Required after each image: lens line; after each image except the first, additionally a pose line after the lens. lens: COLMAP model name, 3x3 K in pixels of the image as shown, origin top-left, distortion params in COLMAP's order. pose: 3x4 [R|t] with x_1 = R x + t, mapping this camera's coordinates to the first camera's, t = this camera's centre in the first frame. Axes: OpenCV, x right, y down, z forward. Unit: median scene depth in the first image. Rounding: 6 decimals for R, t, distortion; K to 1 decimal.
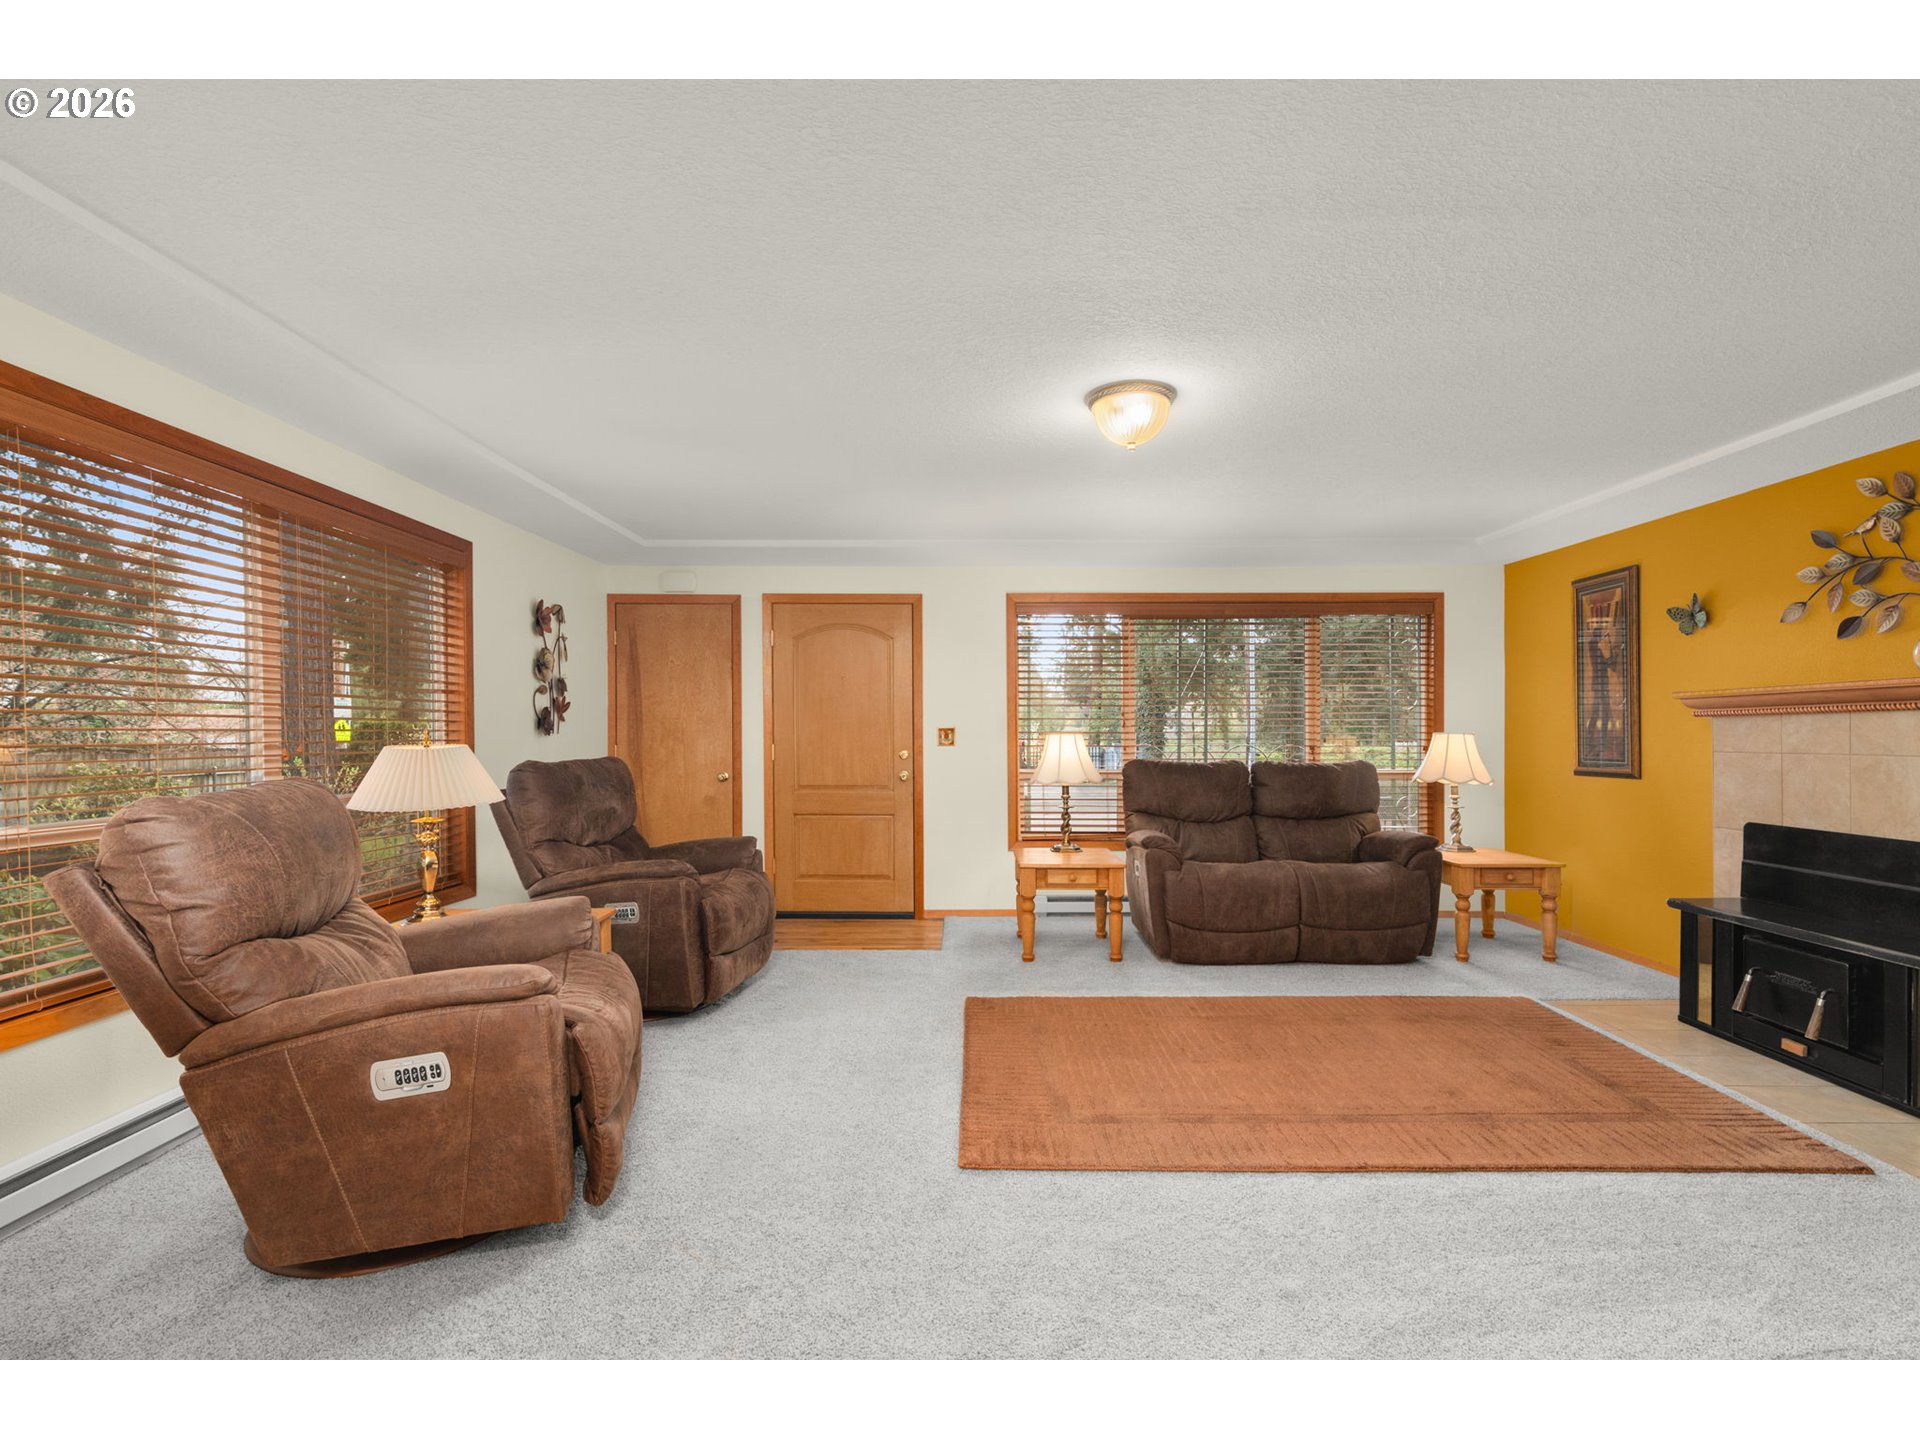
lens RADIAL K [[884.9, 0, 961.2], [0, 884.9, 732.8], [0, 0, 1]] dist [-0.012323, 0.000071]
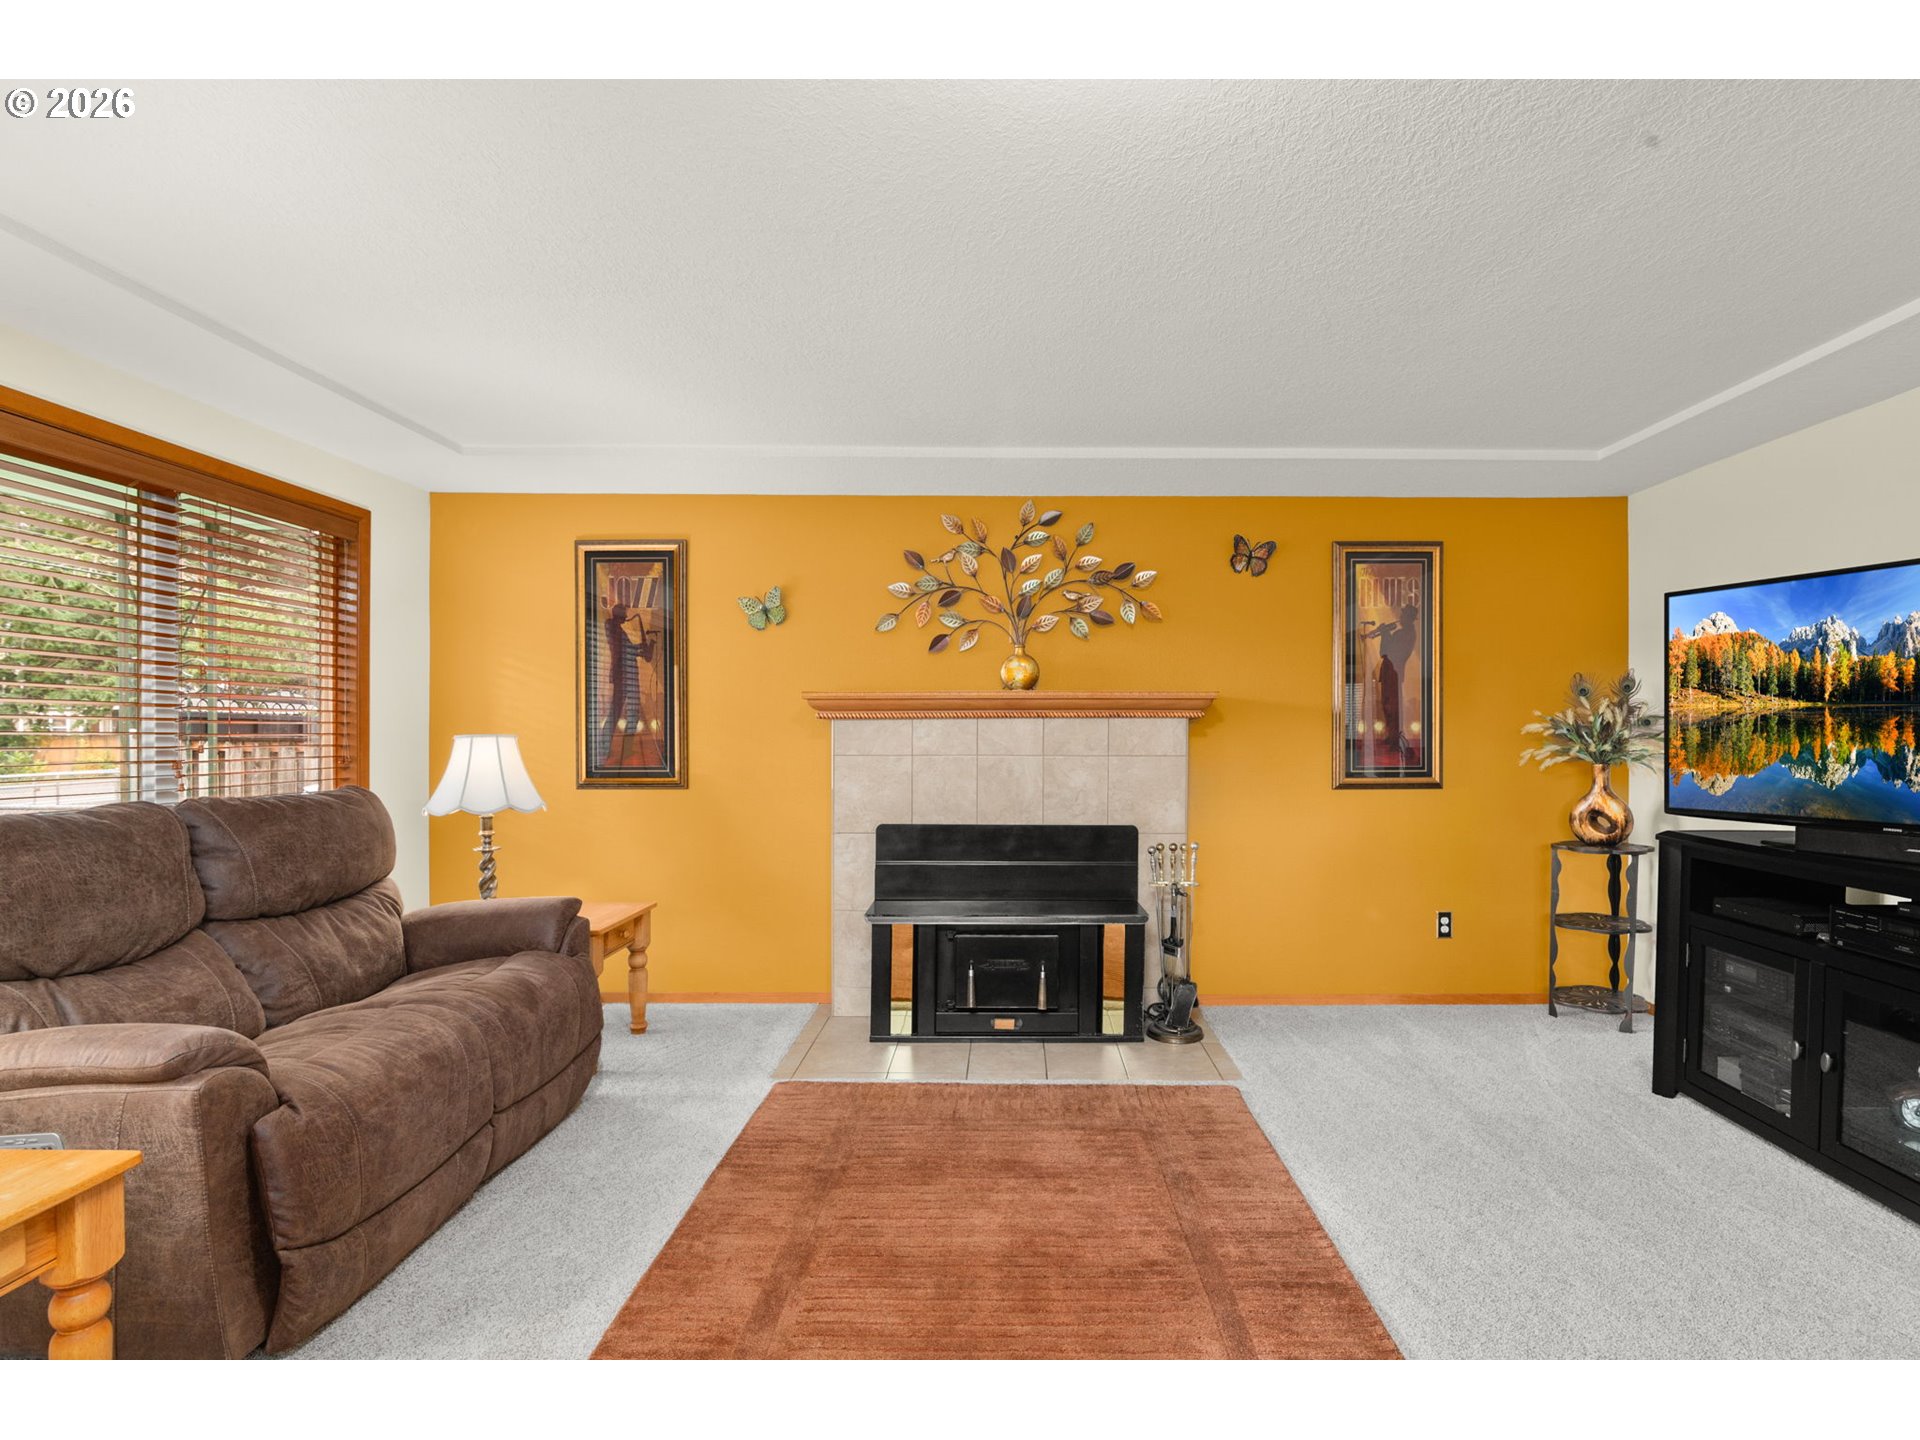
lens RADIAL K [[936.6, 0, 957.6], [0, 936.6, 730.2], [0, 0, 1]] dist [0.021904, -0.073531]
pose [[-0.023901, 0.002377, 0.999711, -0.141317], [-0.001266, 0.999996, -0.002408, -0.003236], [-0.999714, -0.001323, -0.023898, 0.700692]]
